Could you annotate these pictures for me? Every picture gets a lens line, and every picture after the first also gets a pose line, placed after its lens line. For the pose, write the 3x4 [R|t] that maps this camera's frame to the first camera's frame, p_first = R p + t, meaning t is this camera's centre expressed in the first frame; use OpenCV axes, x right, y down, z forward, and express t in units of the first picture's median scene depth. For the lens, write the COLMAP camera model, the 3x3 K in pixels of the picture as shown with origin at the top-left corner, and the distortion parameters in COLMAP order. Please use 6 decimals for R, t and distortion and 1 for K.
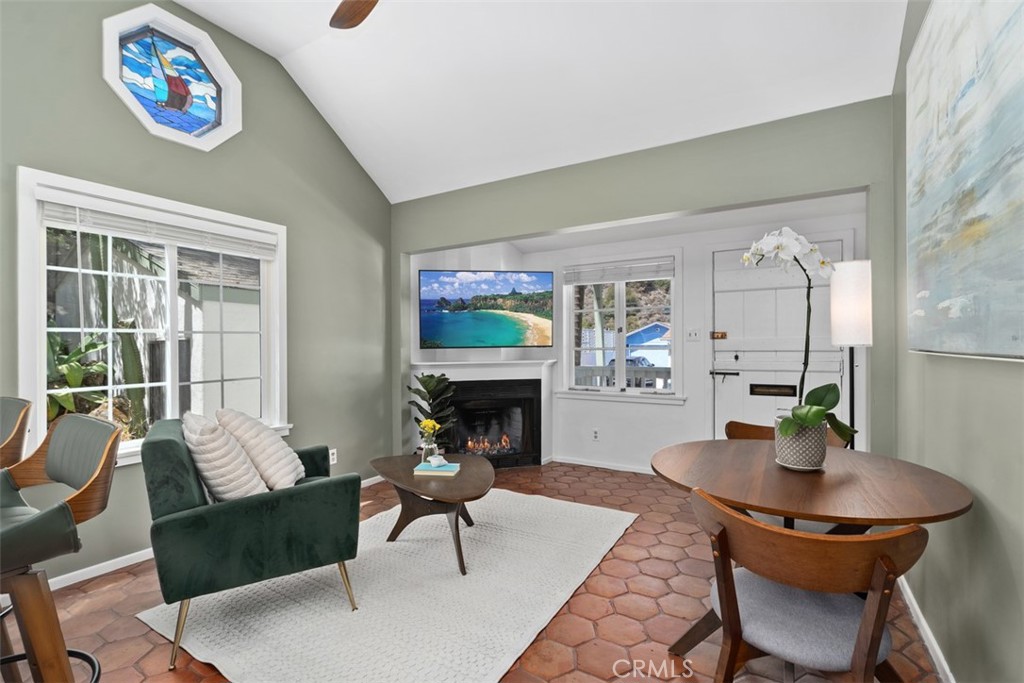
lens RADIAL K [[479.2, 0, 502.3], [0, 479.2, 344.3], [0, 0, 1]] dist [-0.005183, -0.000725]
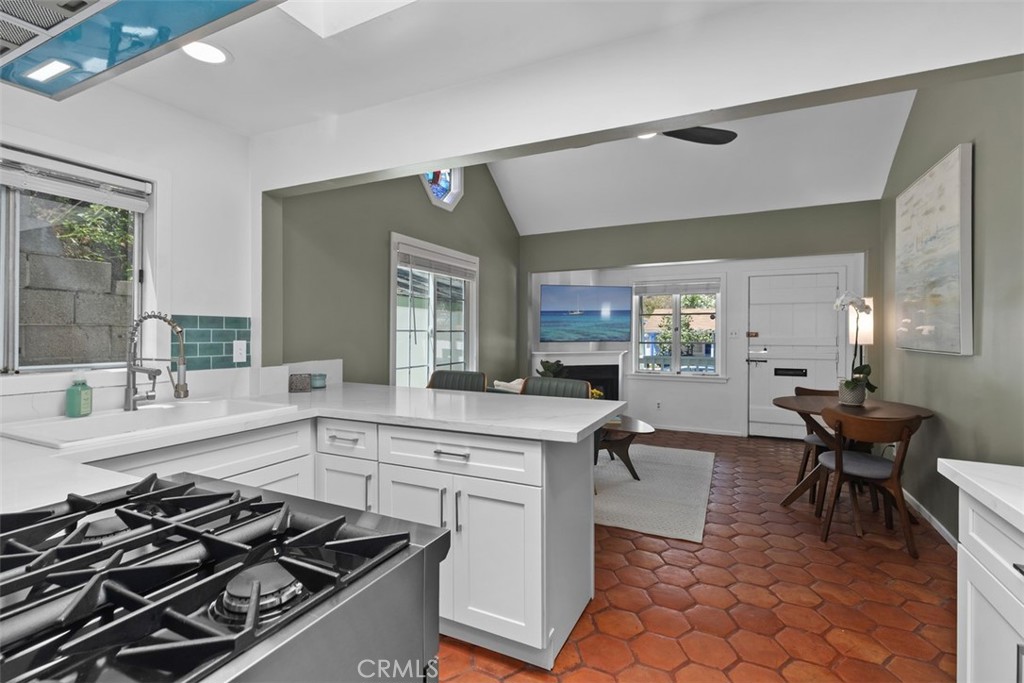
lens RADIAL K [[459.3, 0, 520.1], [0, 459.3, 333.1], [0, 0, 1]] dist [0.002804, 0.000237]
pose [[0.996149, 0.009074, 0.087207, -0.444697], [-0.008779, 0.999954, -0.003769, -0.014220], [-0.087238, 0.002989, 0.996183, -0.387673]]
